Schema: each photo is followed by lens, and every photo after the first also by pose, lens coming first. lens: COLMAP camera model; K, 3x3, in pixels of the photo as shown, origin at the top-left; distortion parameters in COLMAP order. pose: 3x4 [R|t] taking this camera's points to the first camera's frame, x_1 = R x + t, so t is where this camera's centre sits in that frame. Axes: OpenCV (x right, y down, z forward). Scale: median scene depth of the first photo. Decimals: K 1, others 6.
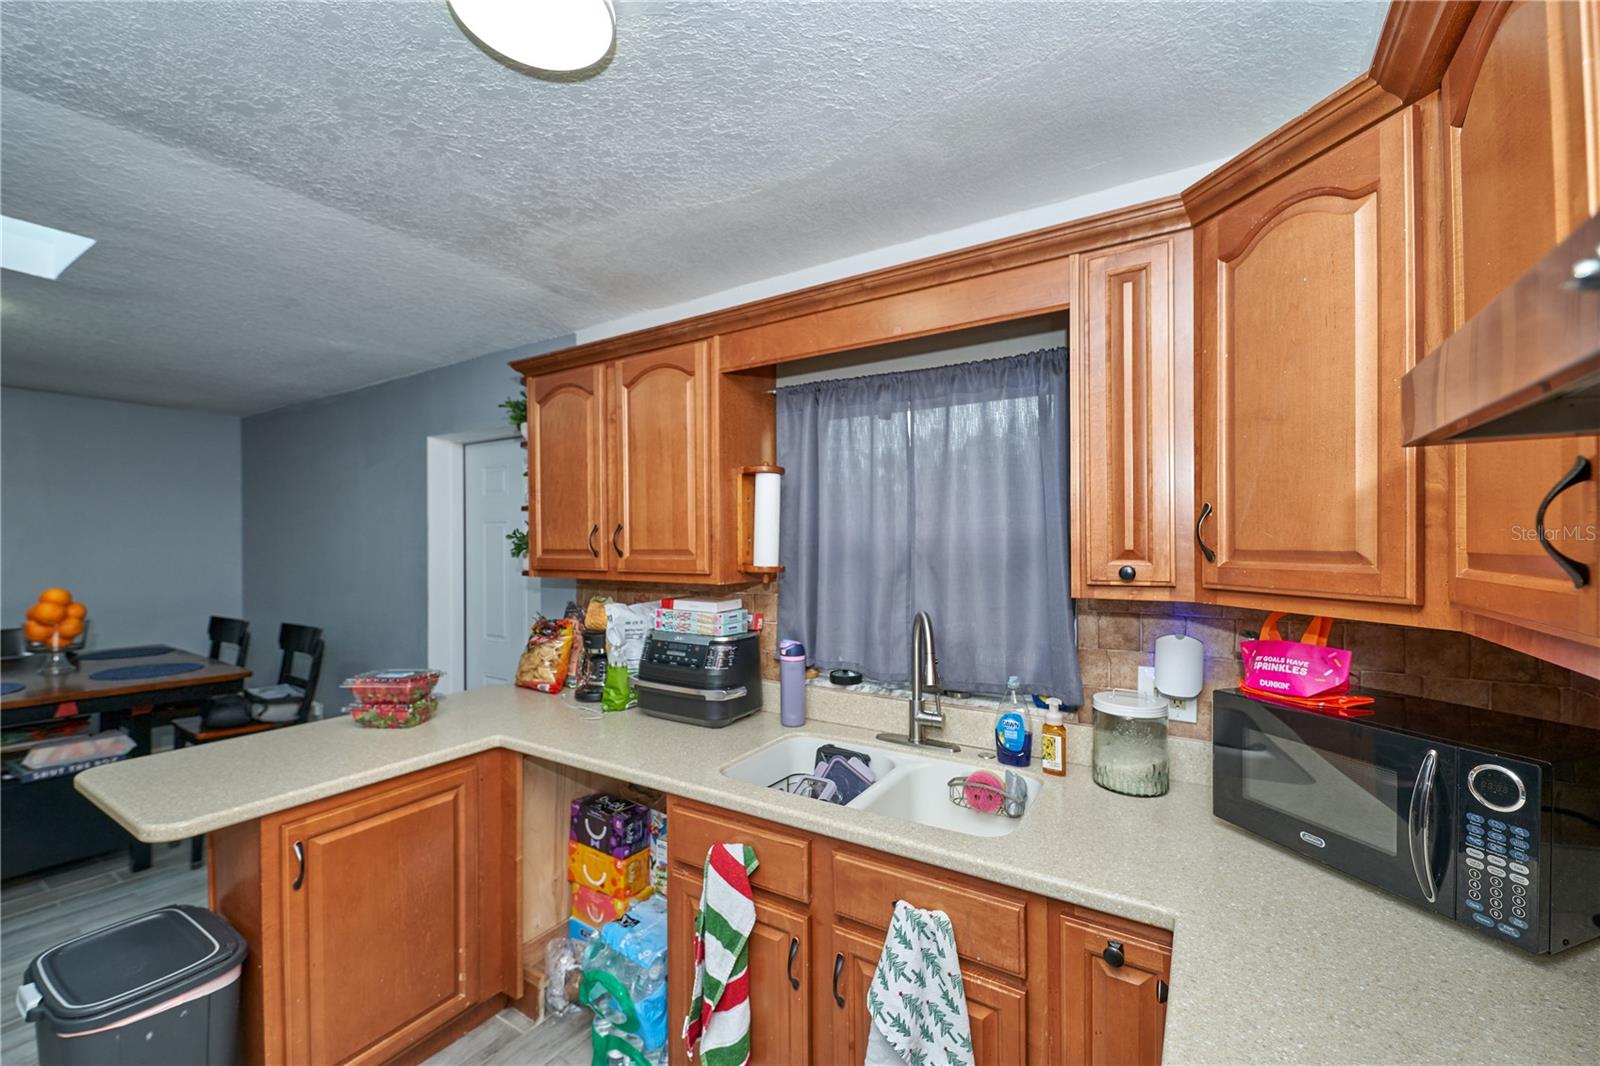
lens RADIAL K [[639.2, 0, 802.3], [0, 639.2, 544.7], [0, 0, 1]] dist [0.011012, -0.007127]
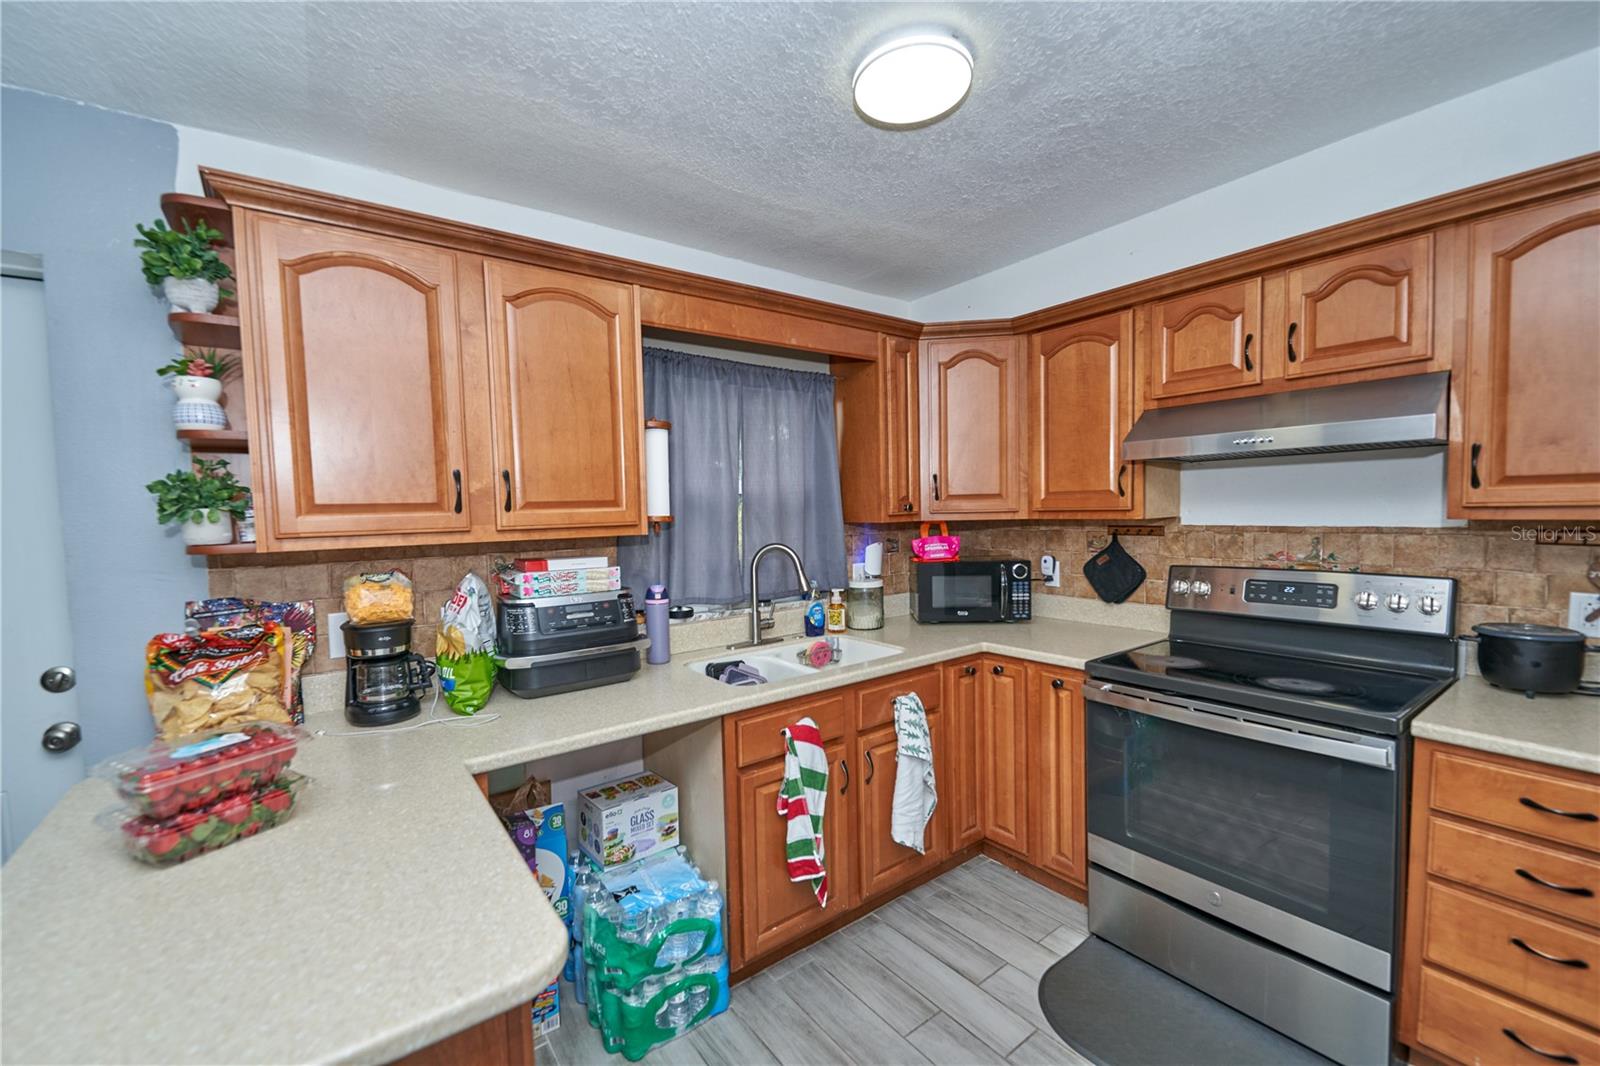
lens RADIAL K [[645.0, 0, 804.7], [0, 645.0, 541.7], [0, 0, 1]] dist [0.010026, -0.006749]
pose [[0.360260, -0.054362, 0.931267, -1.031660], [0.025470, 0.998502, 0.048434, 0.031505], [-0.932504, 0.006270, 0.361105, 0.406920]]
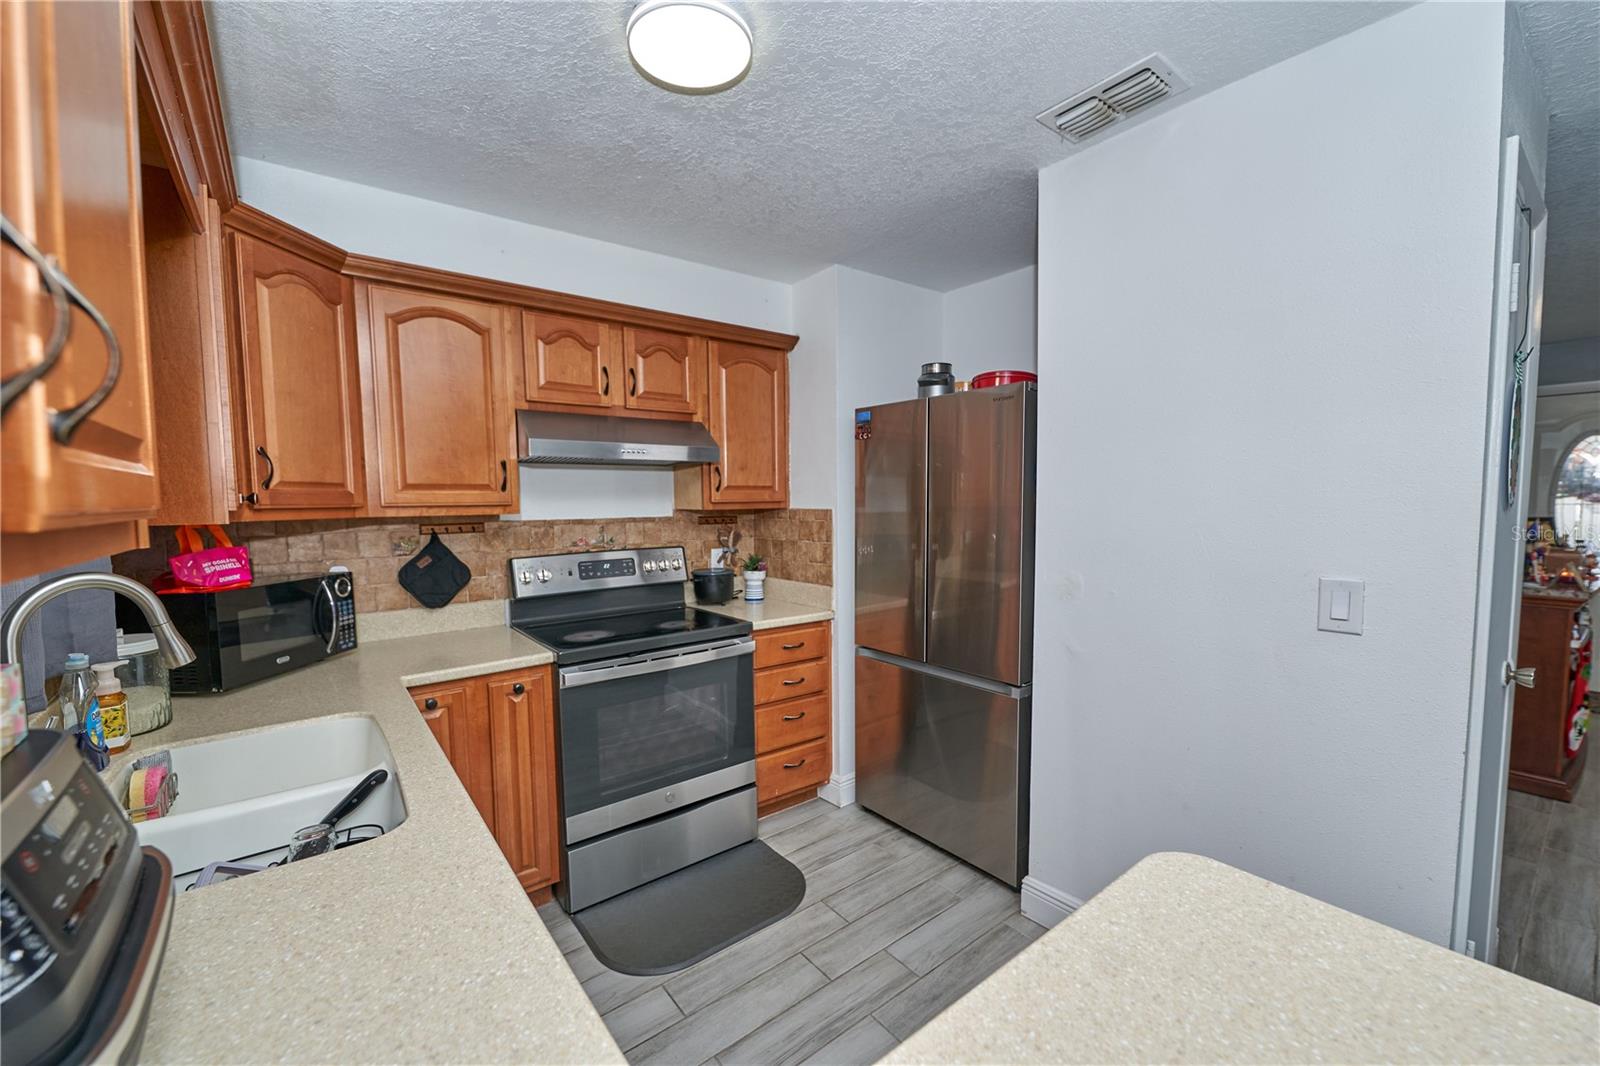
lens RADIAL K [[639.2, 0, 802.3], [0, 639.2, 544.7], [0, 0, 1]] dist [0.011012, -0.007127]
pose [[-0.938425, -0.008529, 0.345378, -0.613674], [0.017650, 0.997206, 0.072583, 0.042915], [-0.345032, 0.074210, -0.935653, 1.245485]]
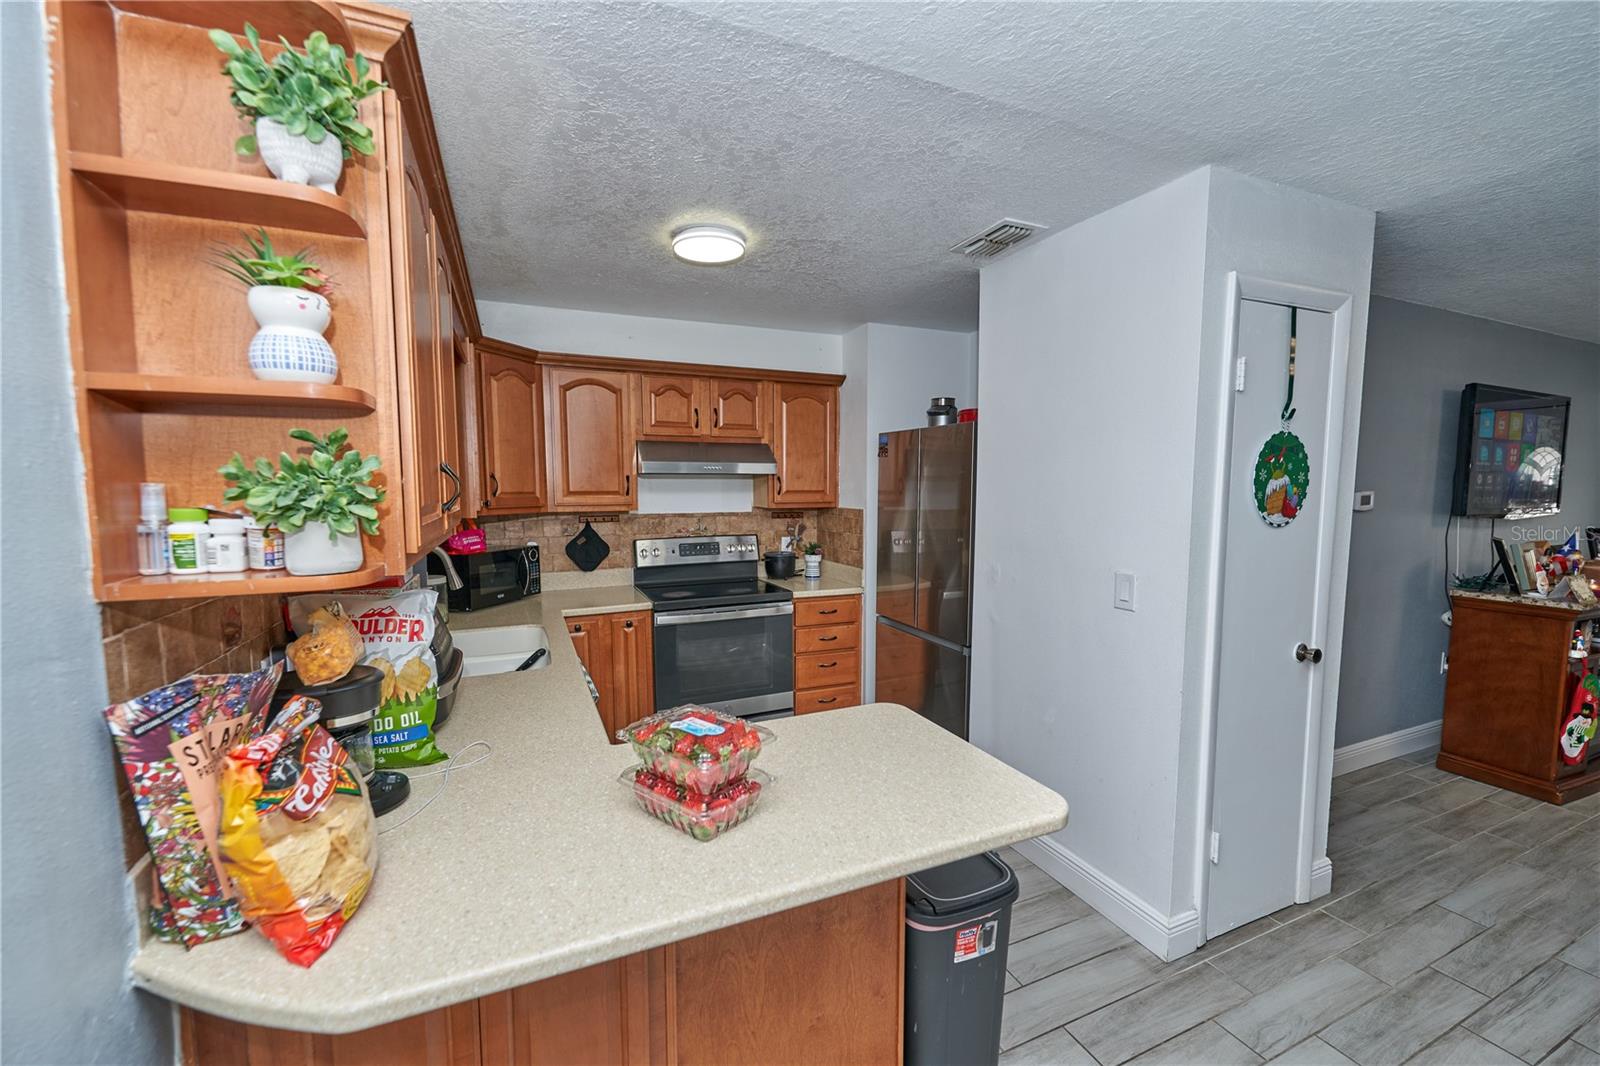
lens RADIAL K [[641.9, 0, 805.3], [0, 641.9, 541.8], [0, 0, 1]] dist [0.011952, -0.007156]
pose [[-0.828478, -0.042983, 0.558369, -1.124352], [0.007729, 0.996078, 0.088146, -0.007167], [-0.559968, 0.077343, -0.824896, 1.545237]]
